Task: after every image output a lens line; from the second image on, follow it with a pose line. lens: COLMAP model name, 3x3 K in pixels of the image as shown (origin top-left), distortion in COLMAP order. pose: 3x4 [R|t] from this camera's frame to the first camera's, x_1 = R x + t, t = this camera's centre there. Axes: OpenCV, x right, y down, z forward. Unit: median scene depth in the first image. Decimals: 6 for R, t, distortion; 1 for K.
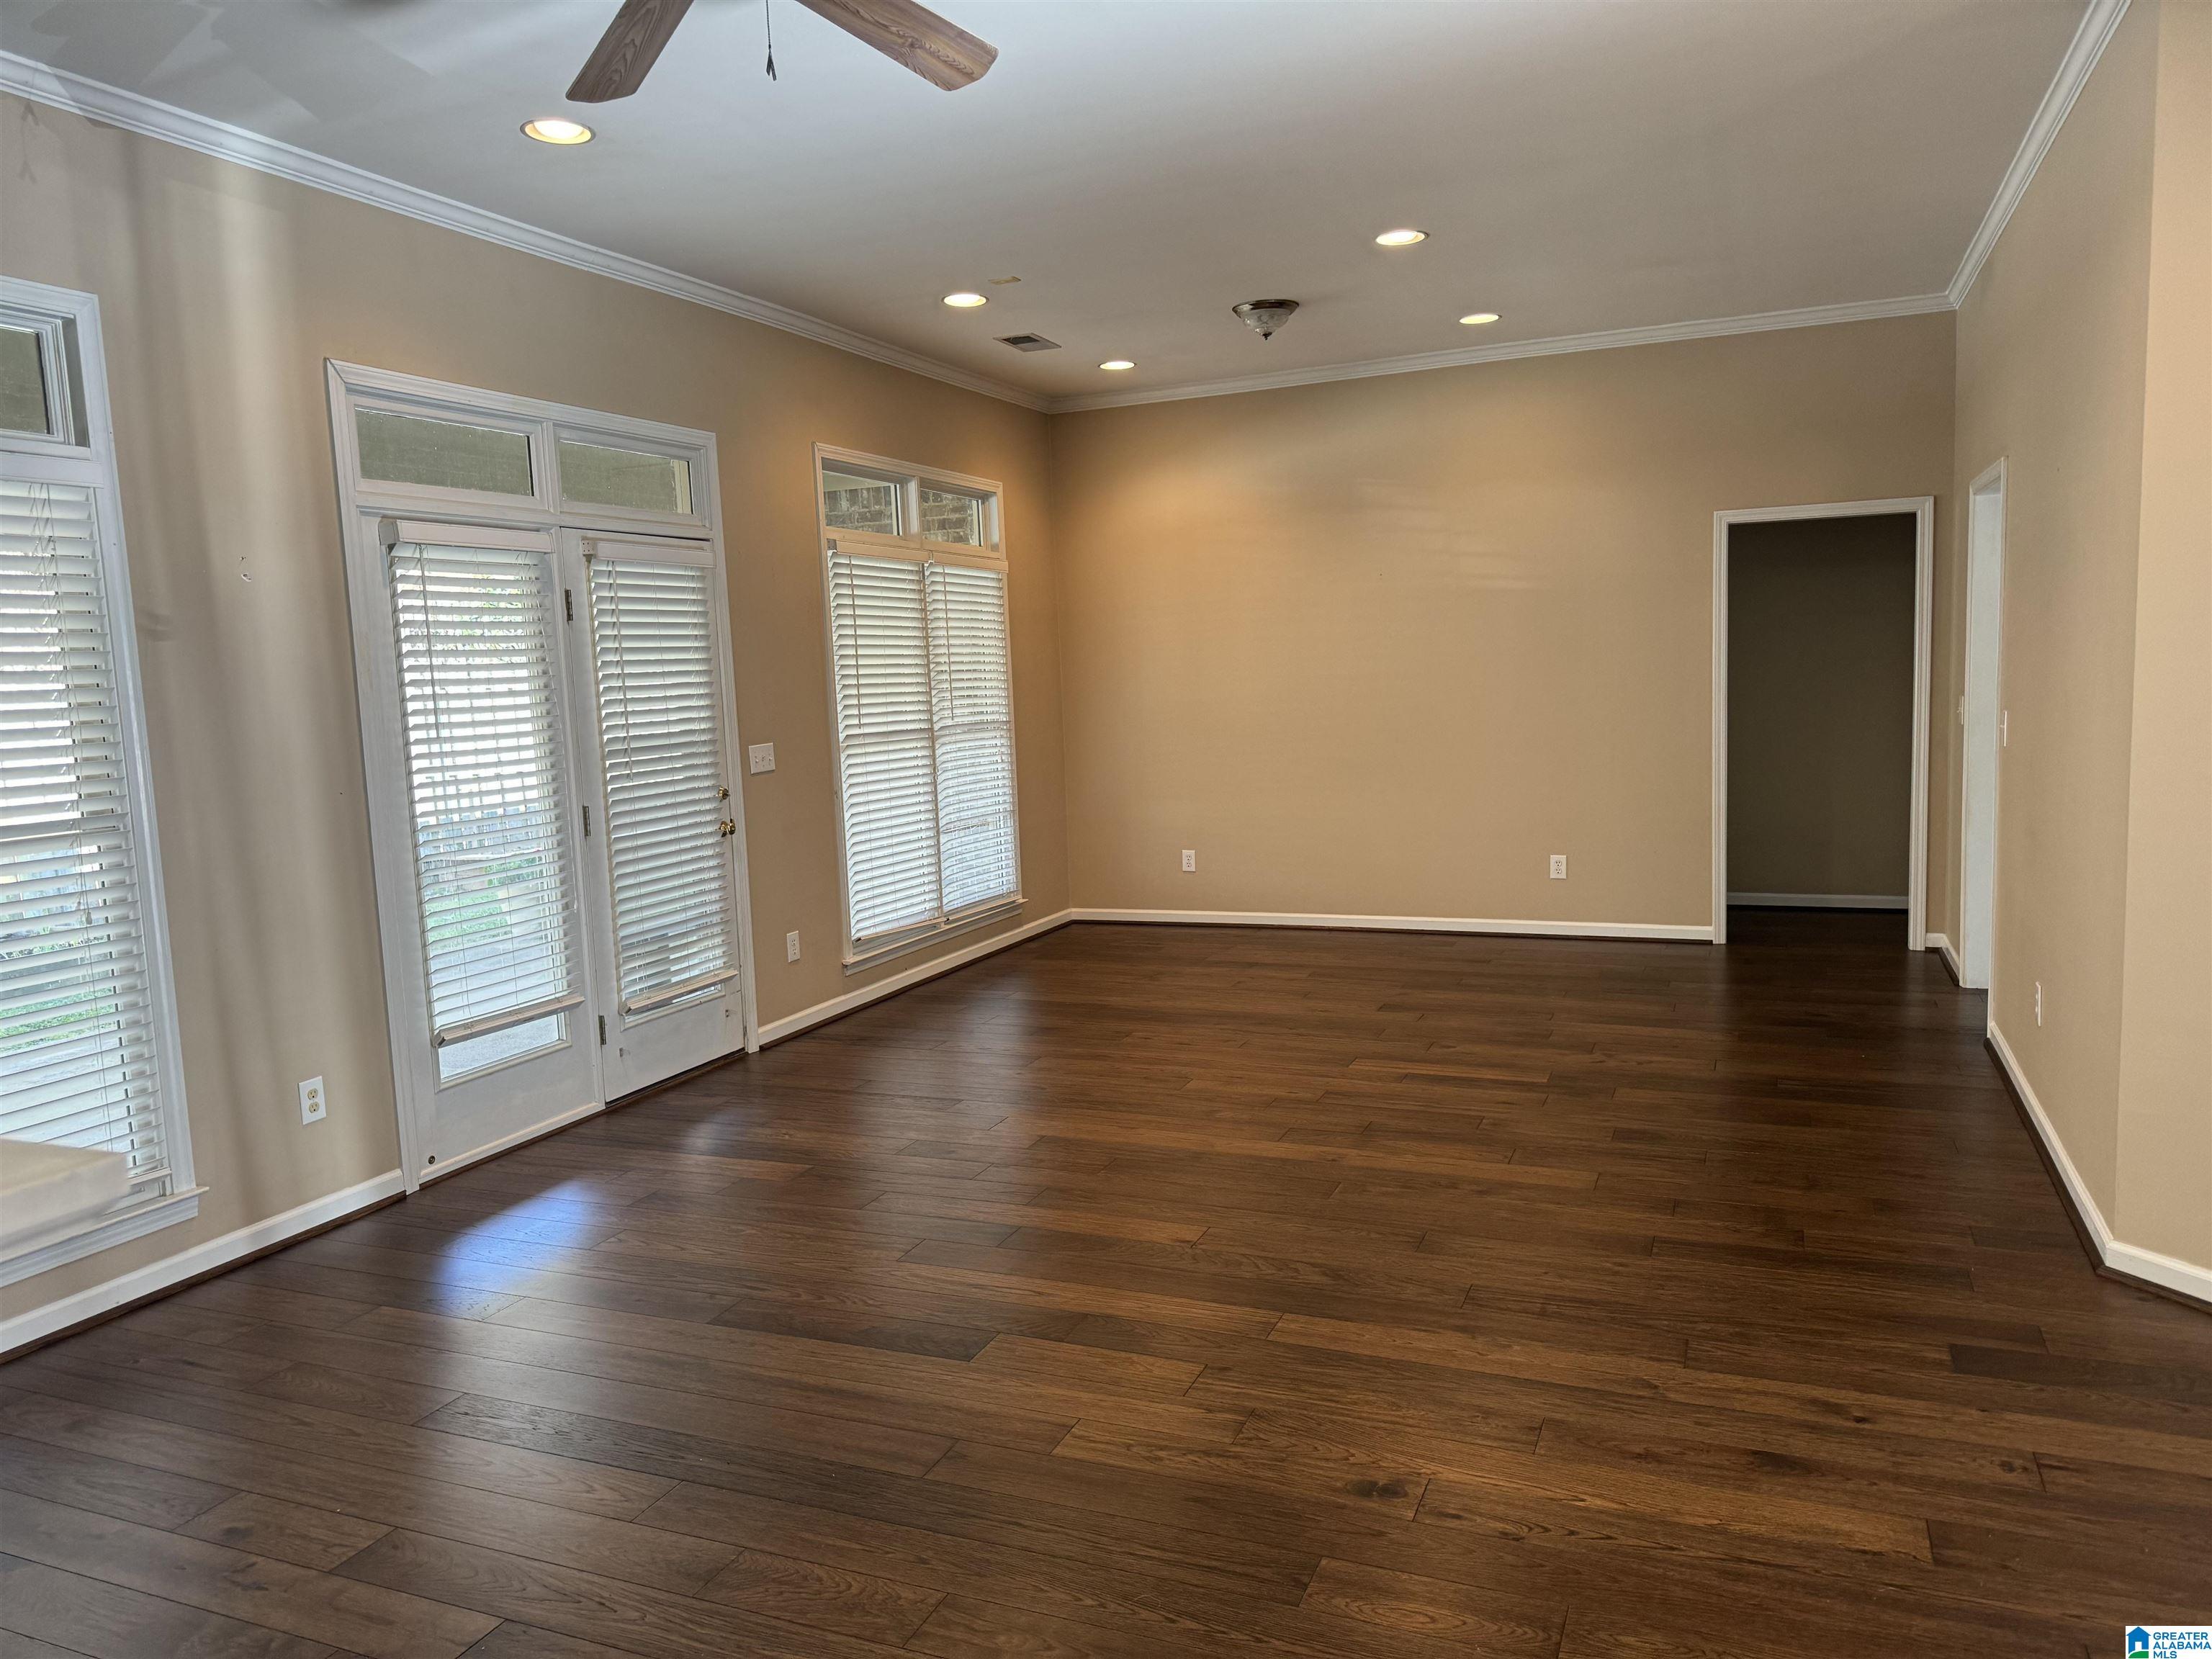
lens RADIAL K [[1563.5, 0, 1104.1], [0, 1563.5, 836.2], [0, 0, 1]] dist [0.083446, -0.014570]
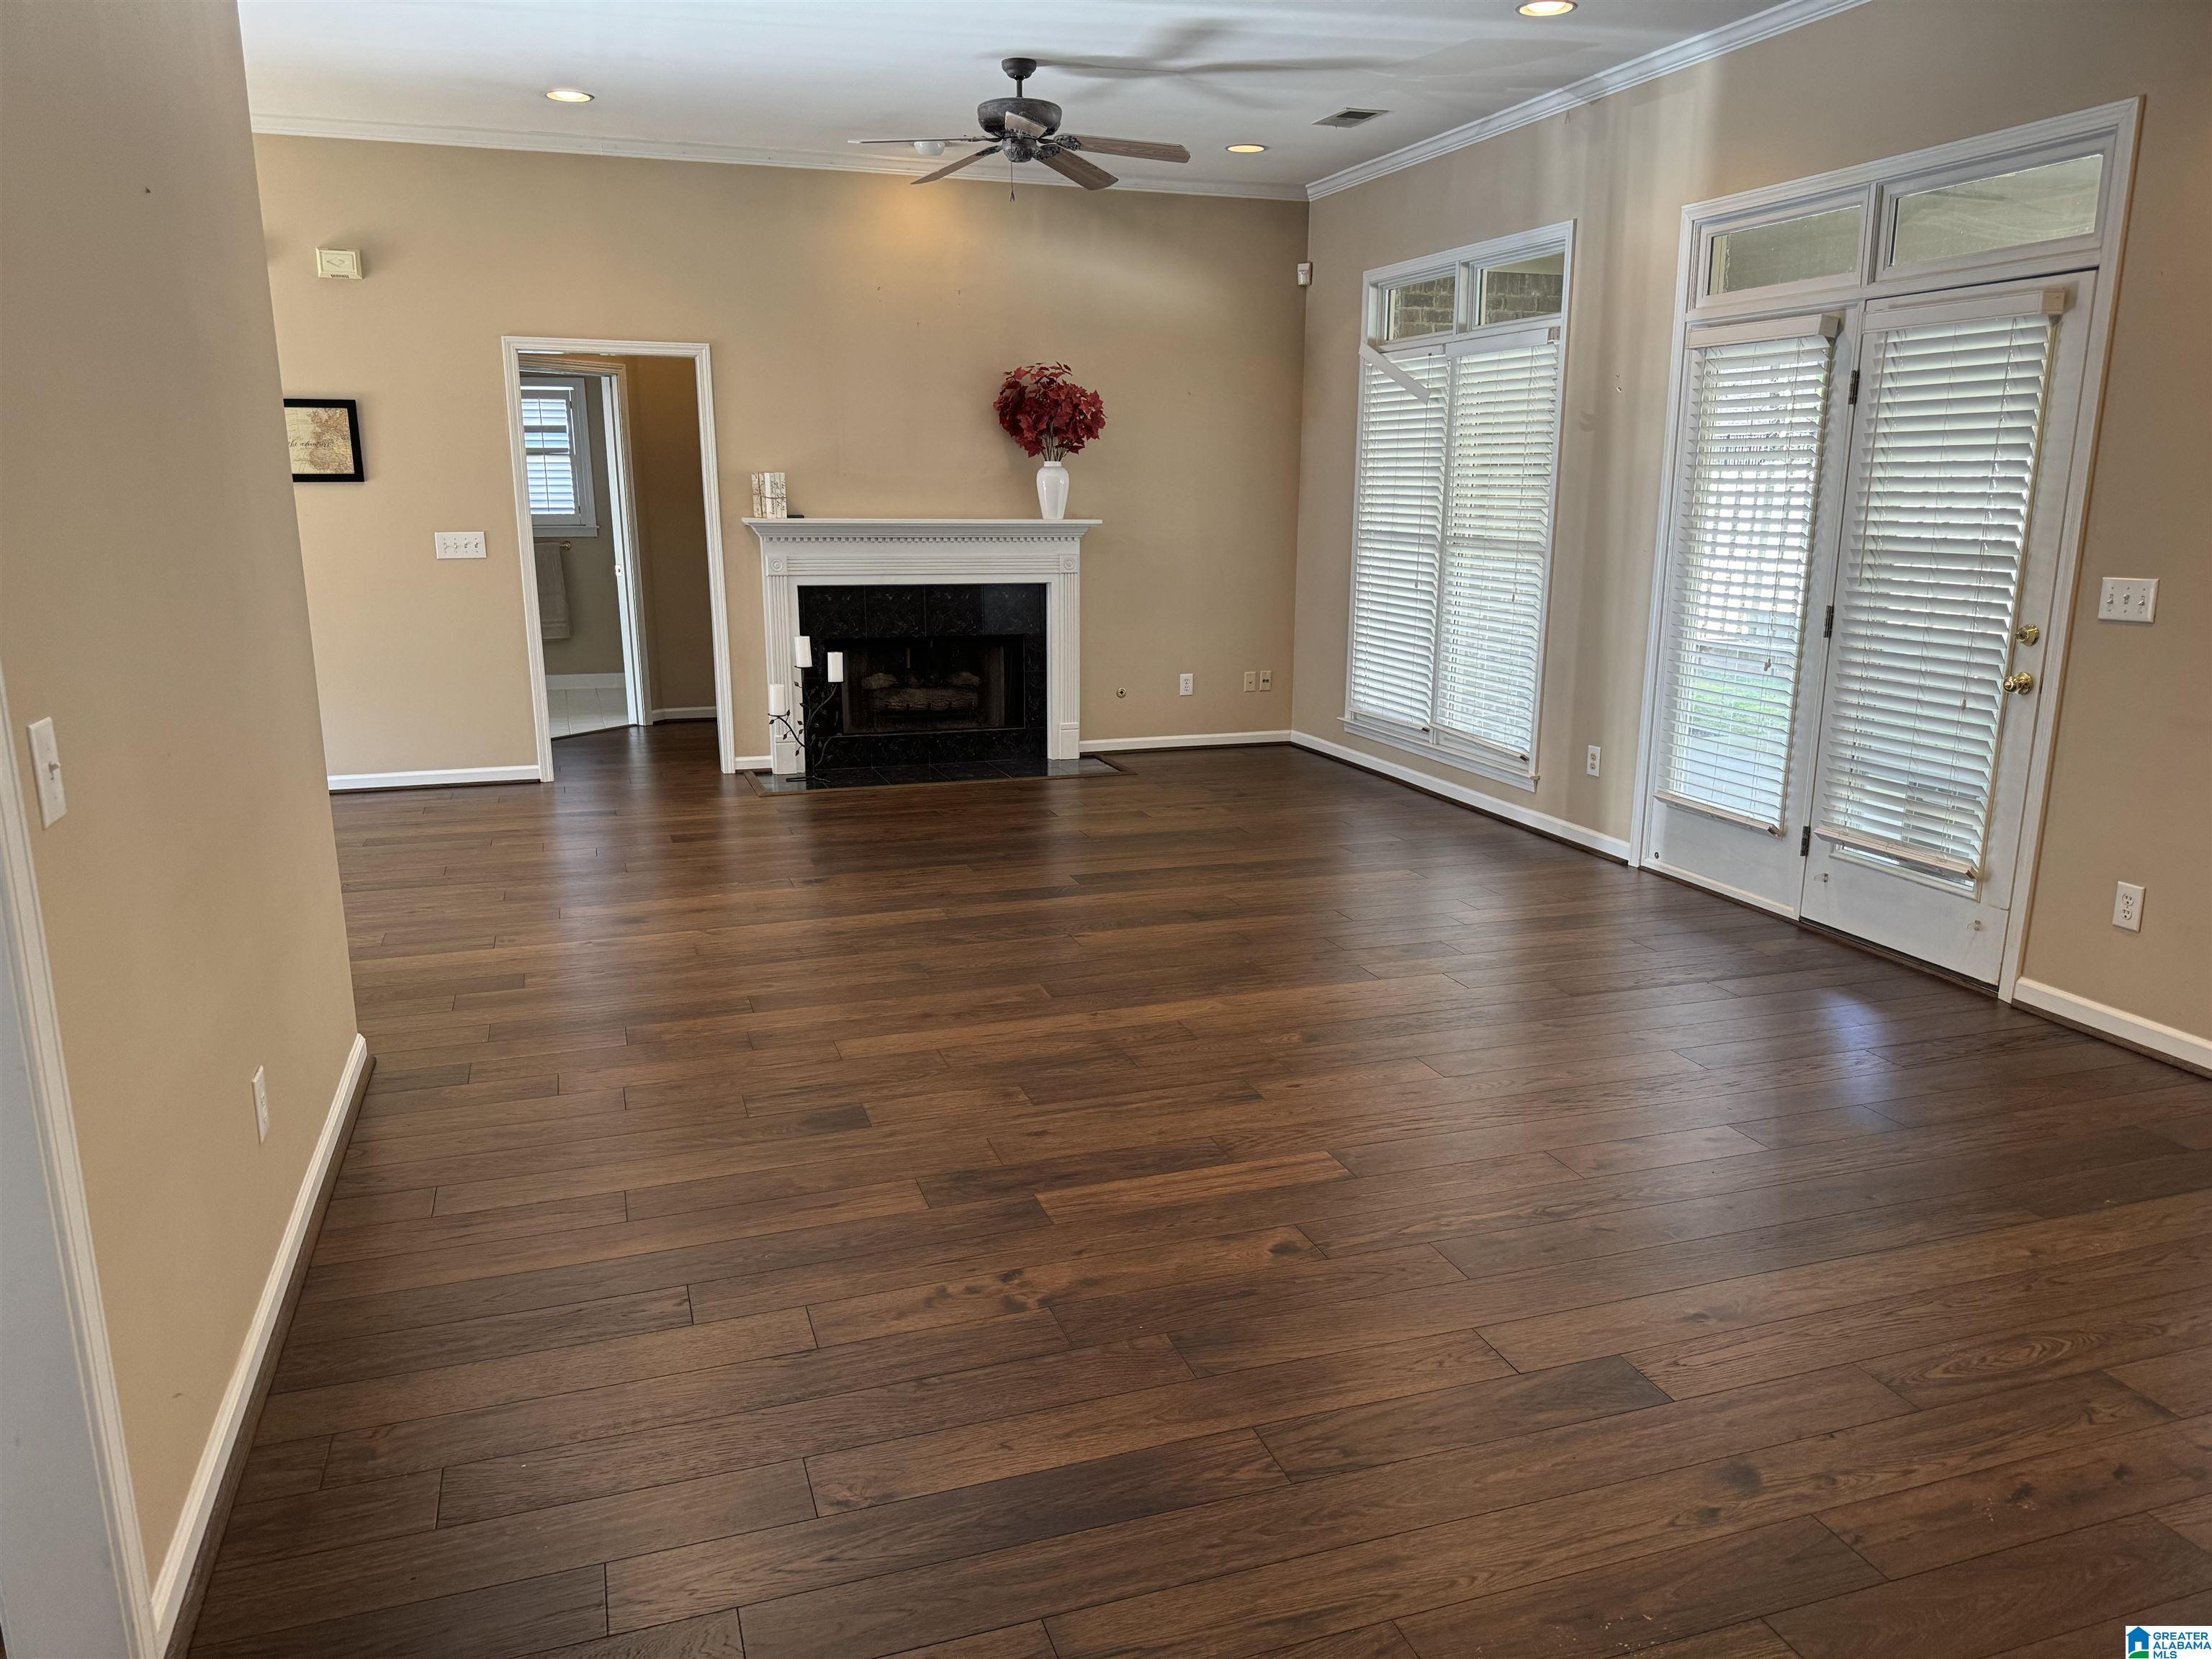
lens RADIAL K [[1563.5, 0, 1106.4], [0, 1563.5, 827.7], [0, 0, 1]] dist [0.083446, -0.014570]
pose [[-0.746684, 0.182708, -0.639594, 0.621214], [-0.047451, 0.944457, 0.325191, -0.181084], [0.663485, 0.273164, -0.696541, 1.393000]]
